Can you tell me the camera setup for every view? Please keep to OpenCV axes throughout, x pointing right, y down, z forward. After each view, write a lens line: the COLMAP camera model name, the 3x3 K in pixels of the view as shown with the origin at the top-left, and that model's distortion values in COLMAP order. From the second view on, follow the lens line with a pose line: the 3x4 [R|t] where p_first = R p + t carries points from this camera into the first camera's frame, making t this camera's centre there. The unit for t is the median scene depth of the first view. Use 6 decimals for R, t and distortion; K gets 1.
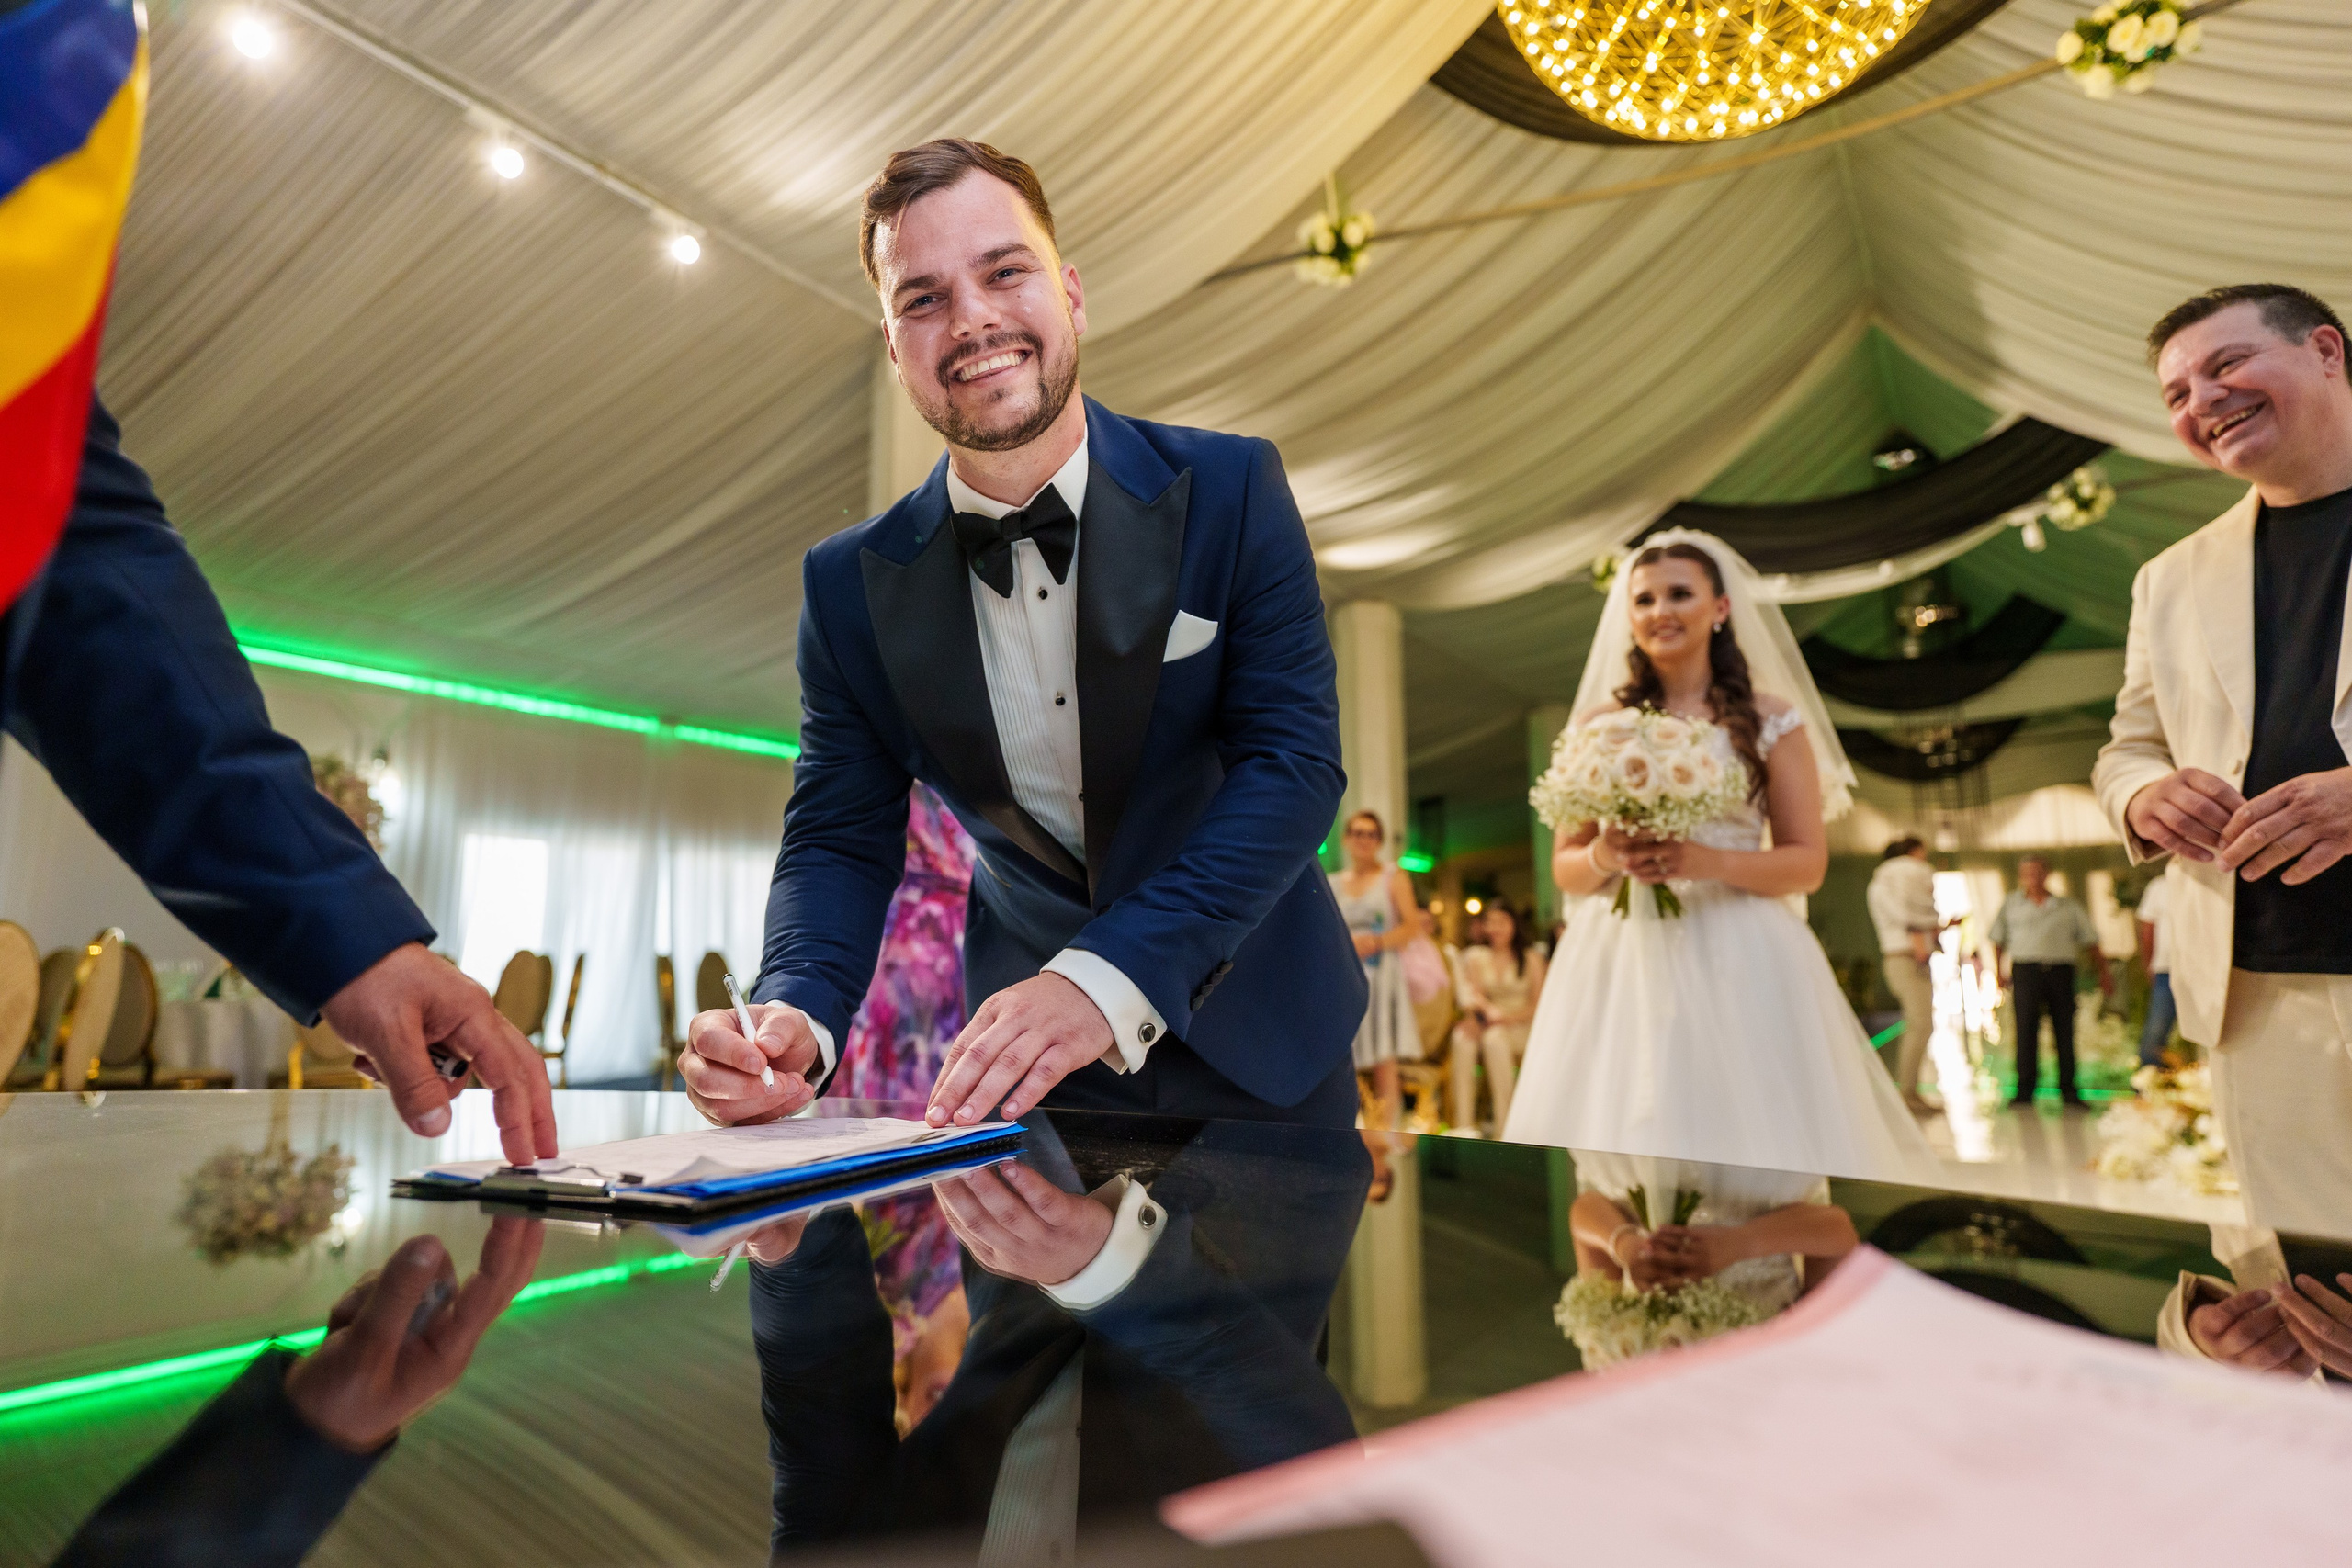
lens RADIAL K [[1275.2, 0, 1176.0], [0, 1275.2, 784.0], [0, 0, 1]] dist [0.002567, 0.000418]
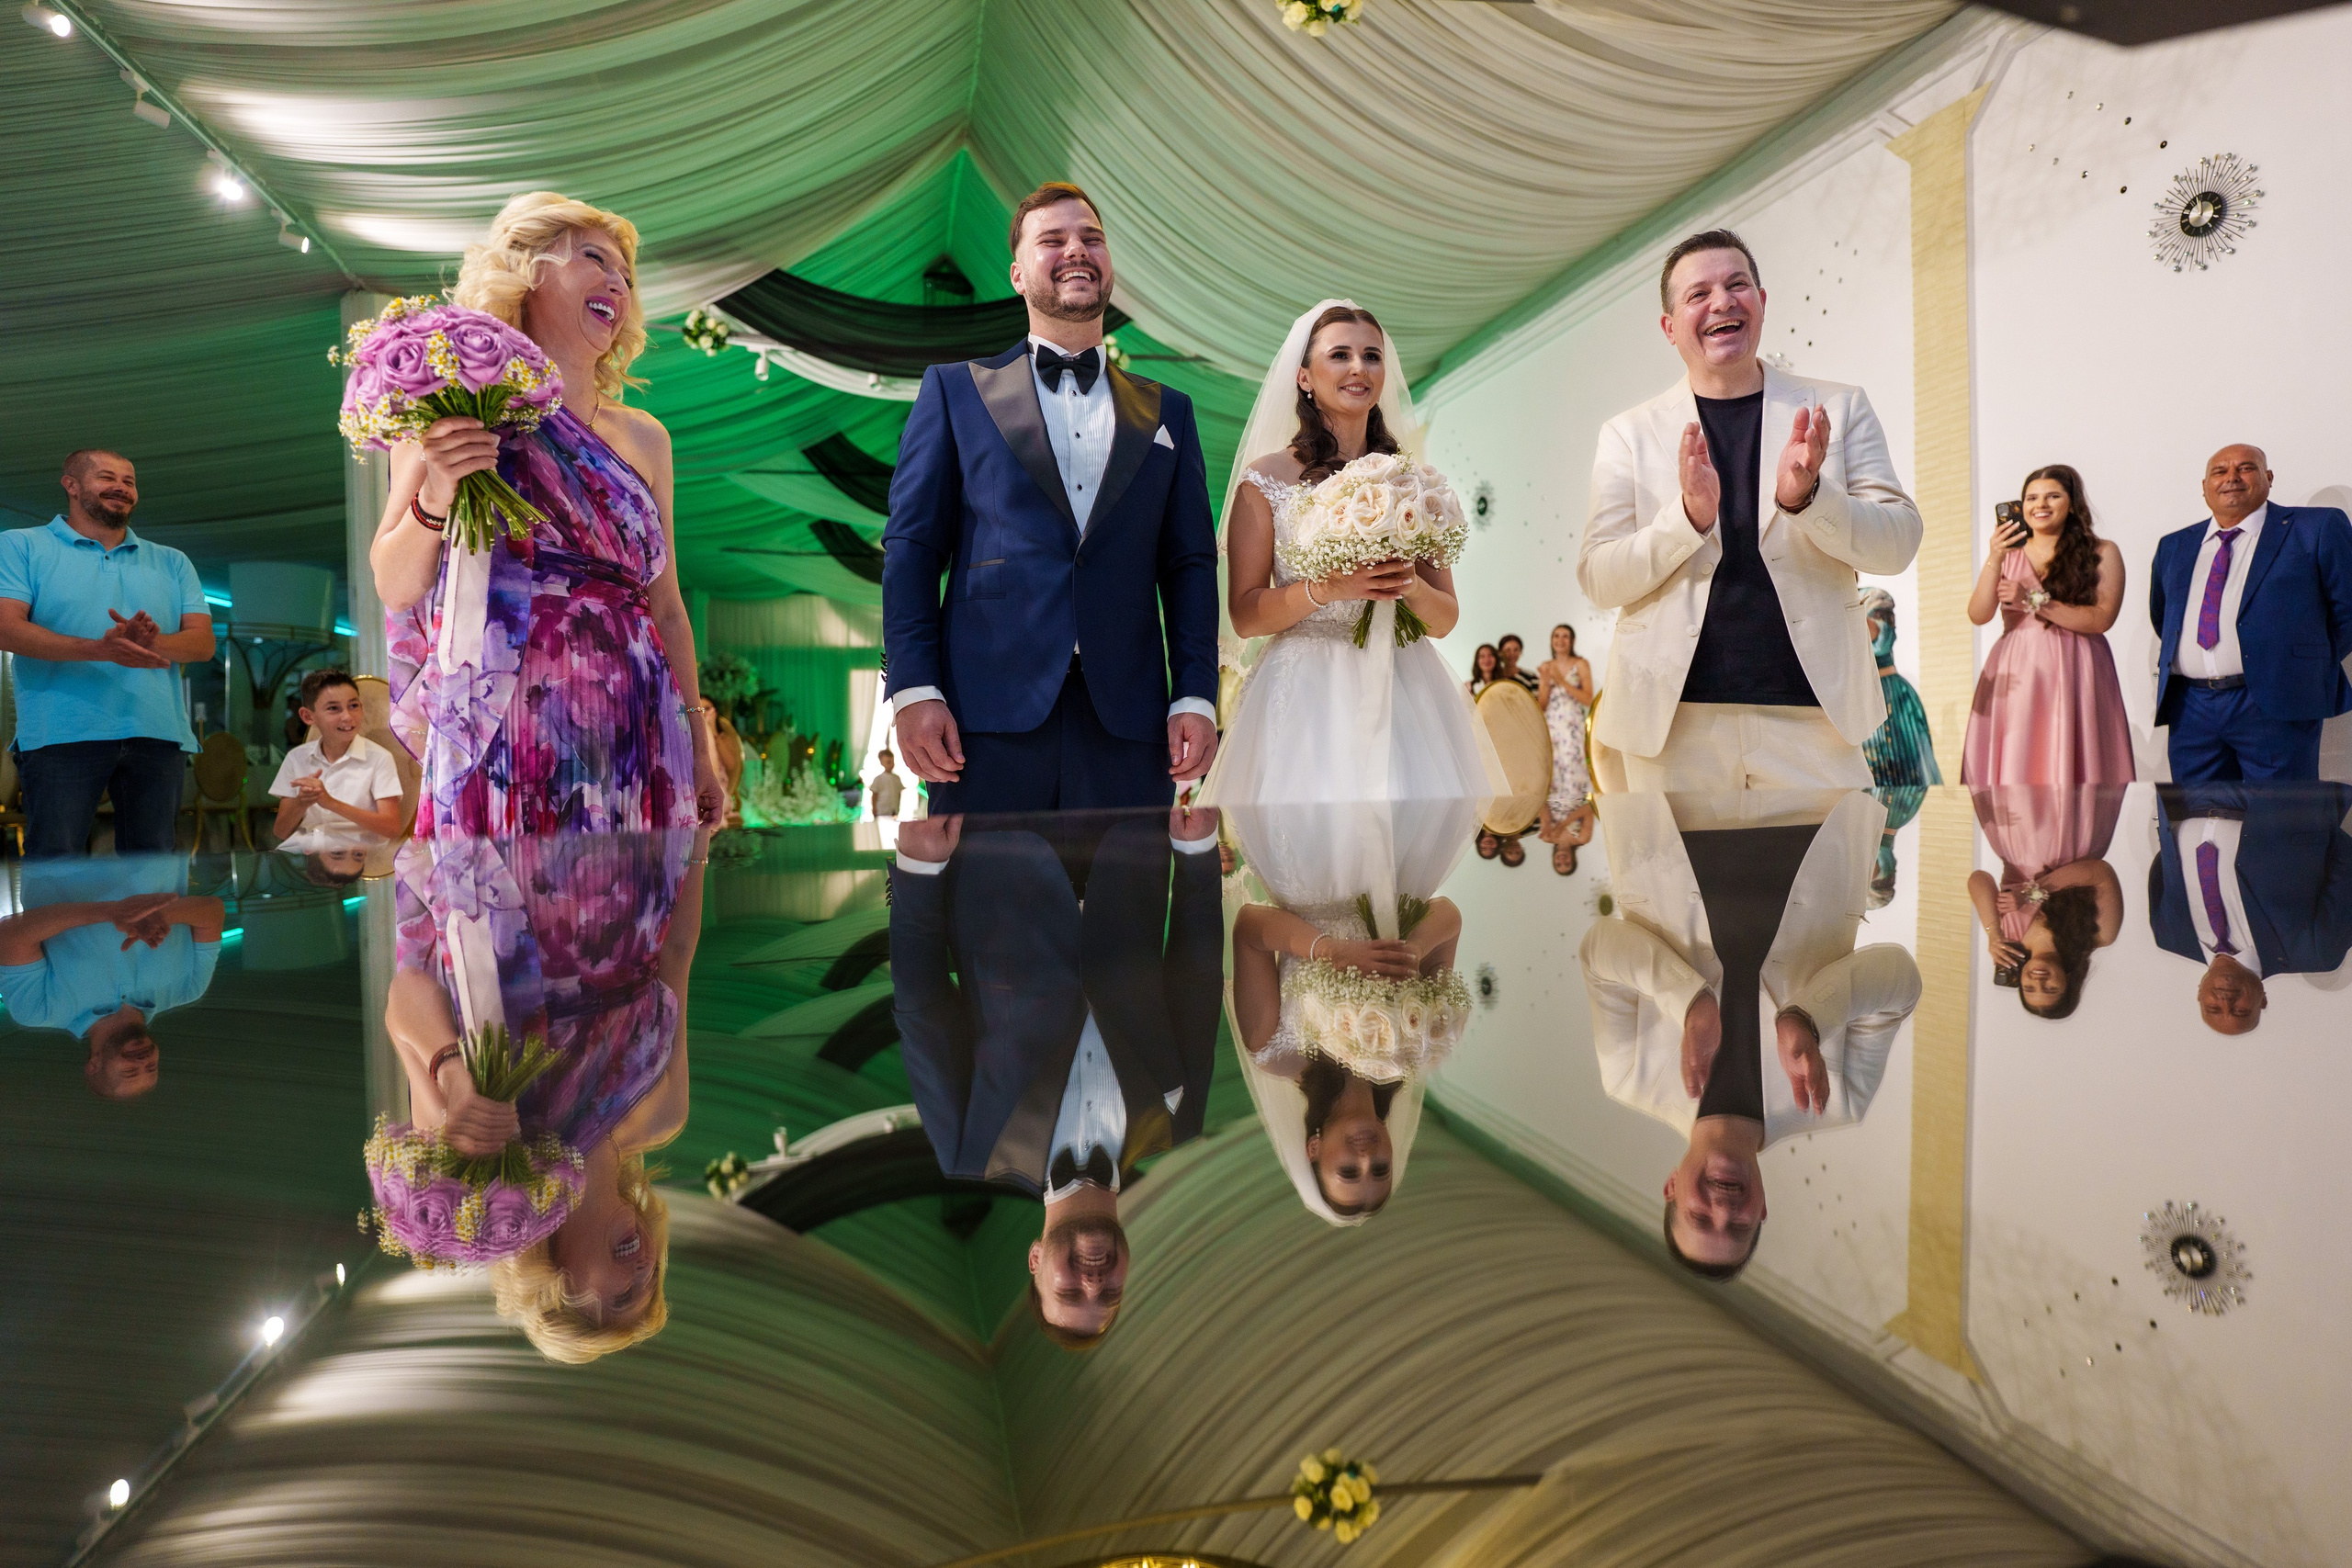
lens RADIAL K [[1272.7, 0, 1173.2], [0, 1272.7, 784.6], [0, 0, 1]] dist [0.002153, 0.000754]
pose [[0.673030, -0.029369, 0.739032, -0.286684], [-0.088598, 0.988815, 0.119980, 0.048146], [-0.734289, -0.146227, 0.662900, 0.163694]]
